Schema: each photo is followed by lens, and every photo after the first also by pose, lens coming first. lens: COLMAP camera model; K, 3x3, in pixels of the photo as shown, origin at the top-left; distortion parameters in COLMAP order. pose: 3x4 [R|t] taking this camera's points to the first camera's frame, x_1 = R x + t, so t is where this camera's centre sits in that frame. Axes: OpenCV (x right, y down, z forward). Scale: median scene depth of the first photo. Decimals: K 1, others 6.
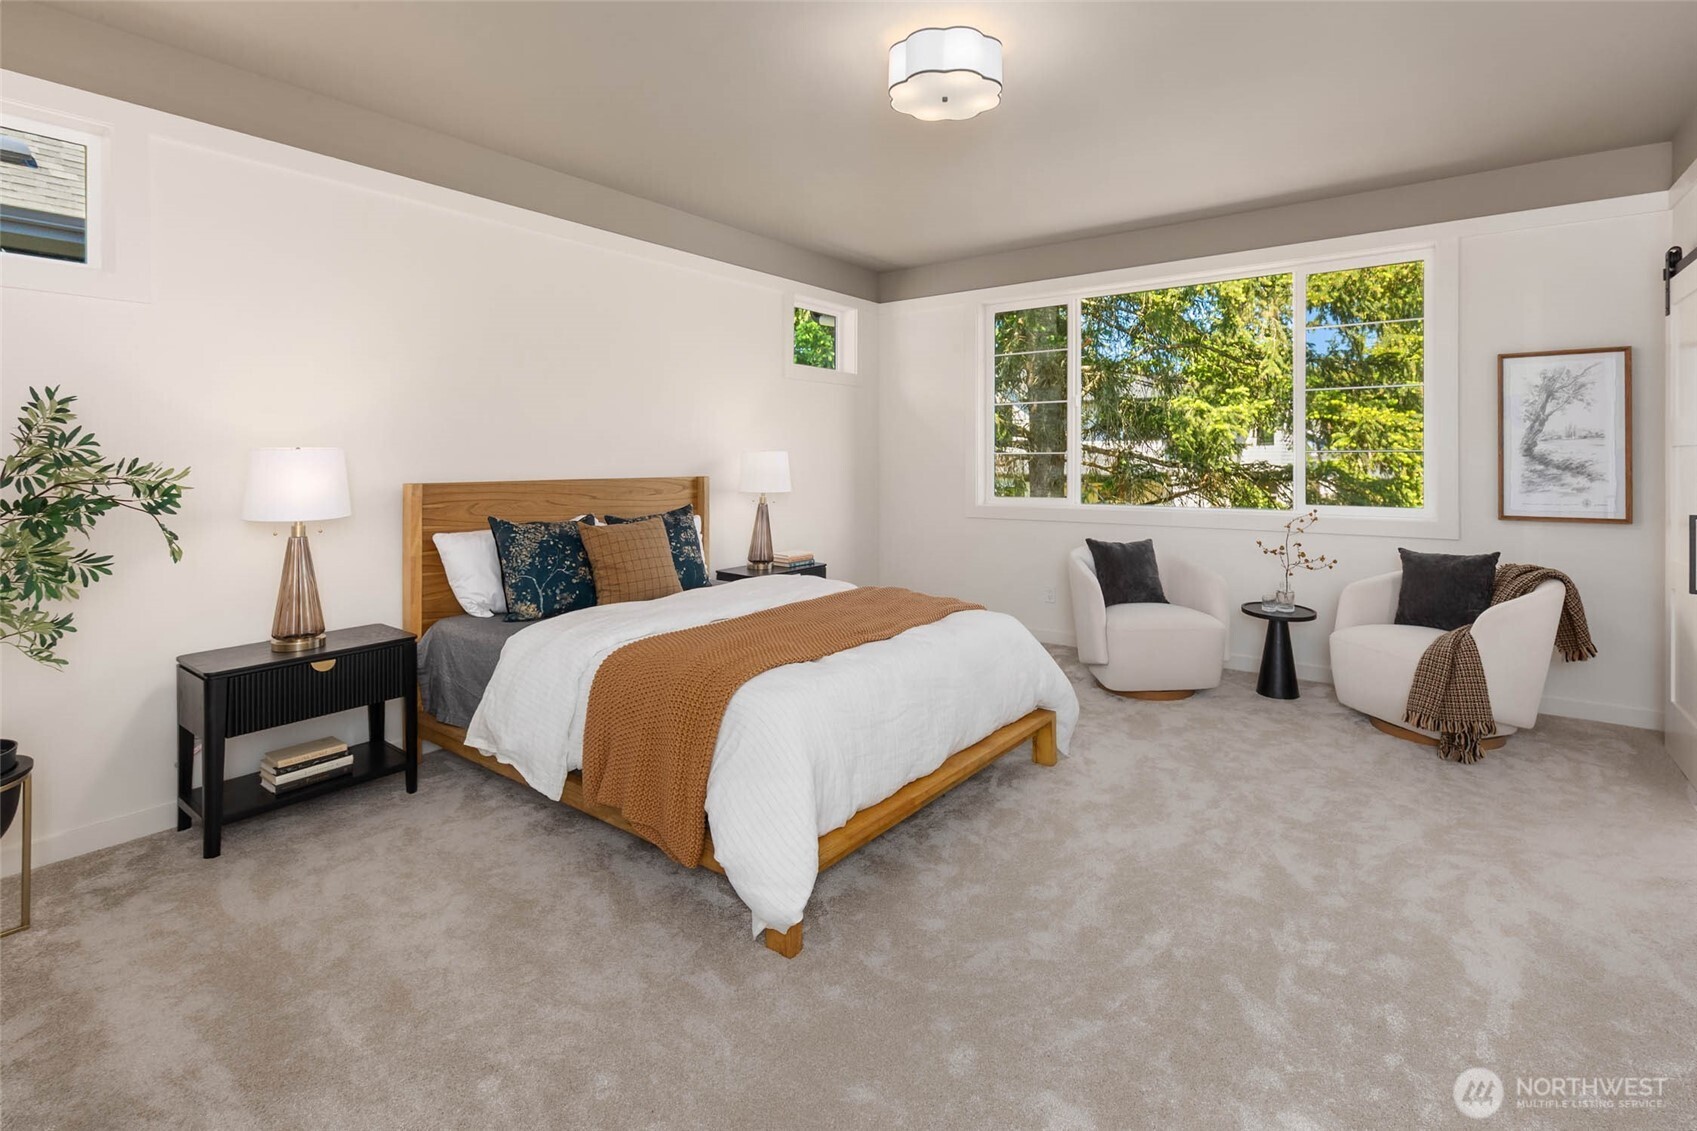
lens RADIAL K [[809.9, 0, 848.5], [0, 809.9, 565.5], [0, 0, 1]] dist [-0.001392, -0.000008]
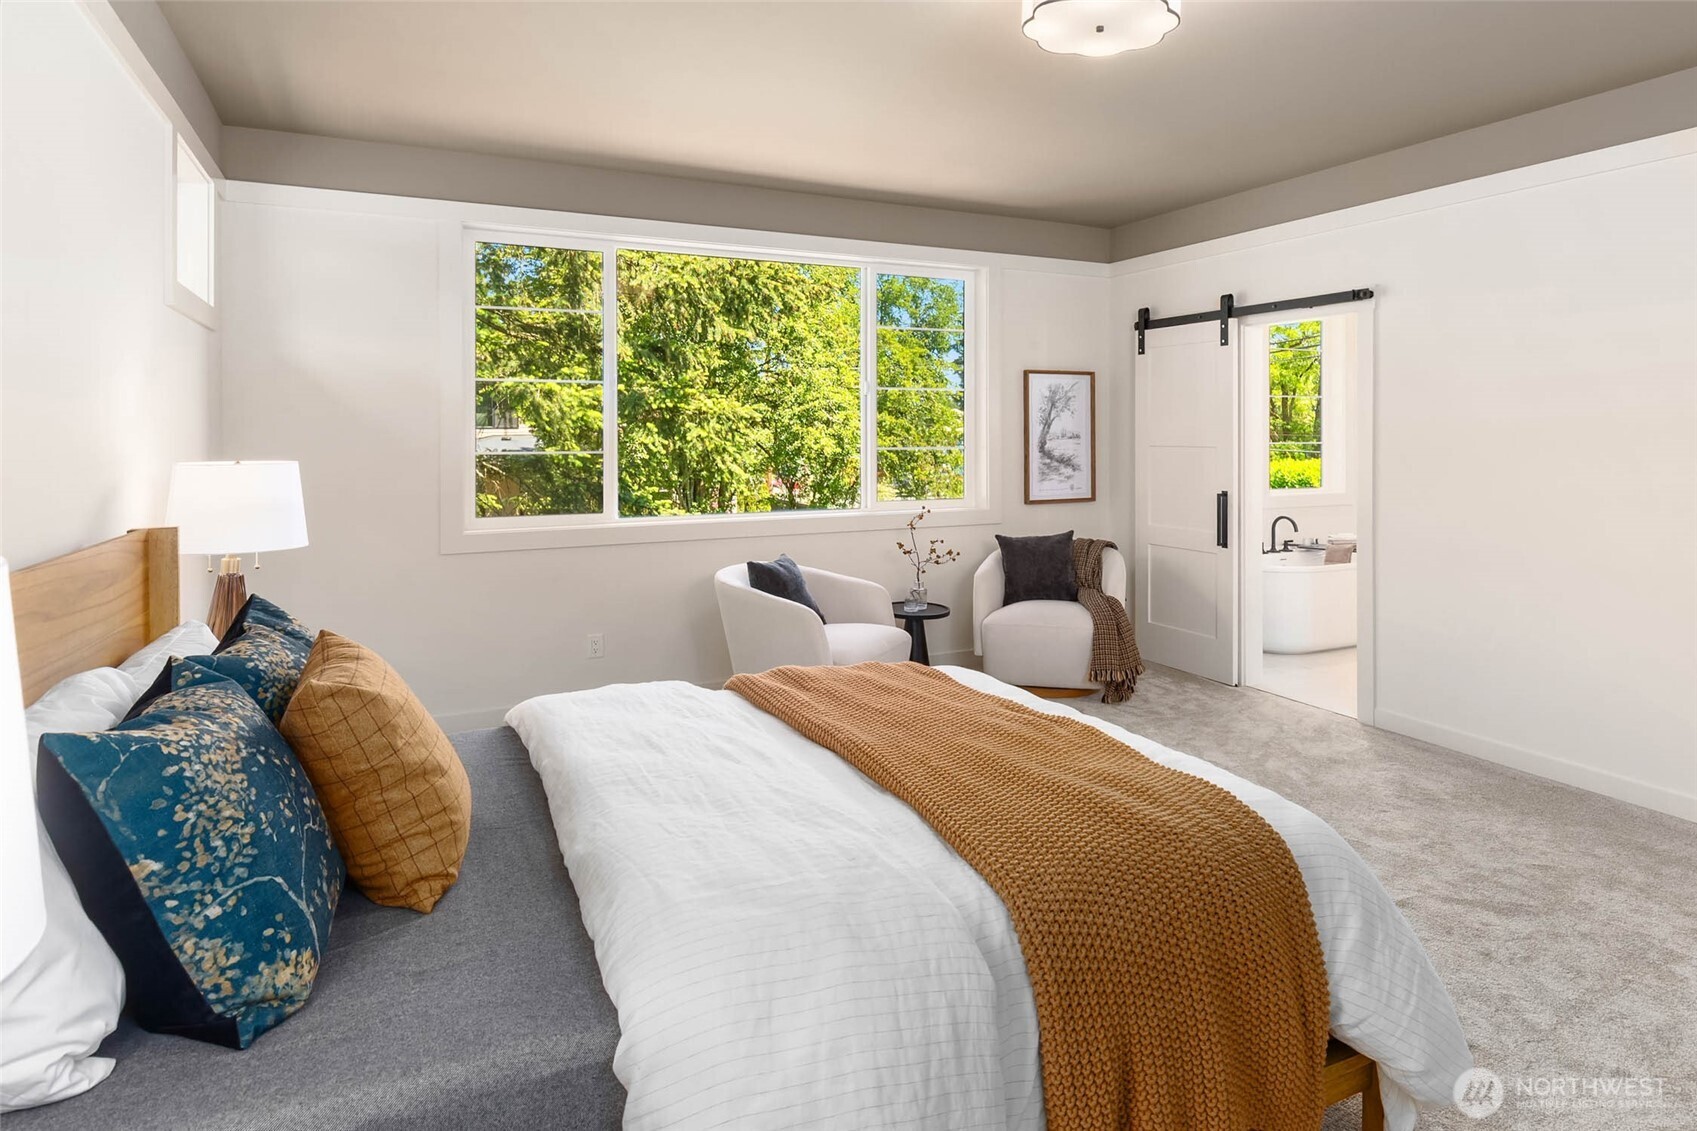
lens RADIAL K [[923.6, 0, 848.5], [0, 923.6, 565.5], [0, 0, 1]] dist [-0.065710, 0.000000]
pose [[0.474437, -0.129911, 0.870651, -0.577809], [0.125389, 0.988939, 0.079233, -0.114194], [-0.871314, 0.071578, 0.485478, 0.591654]]
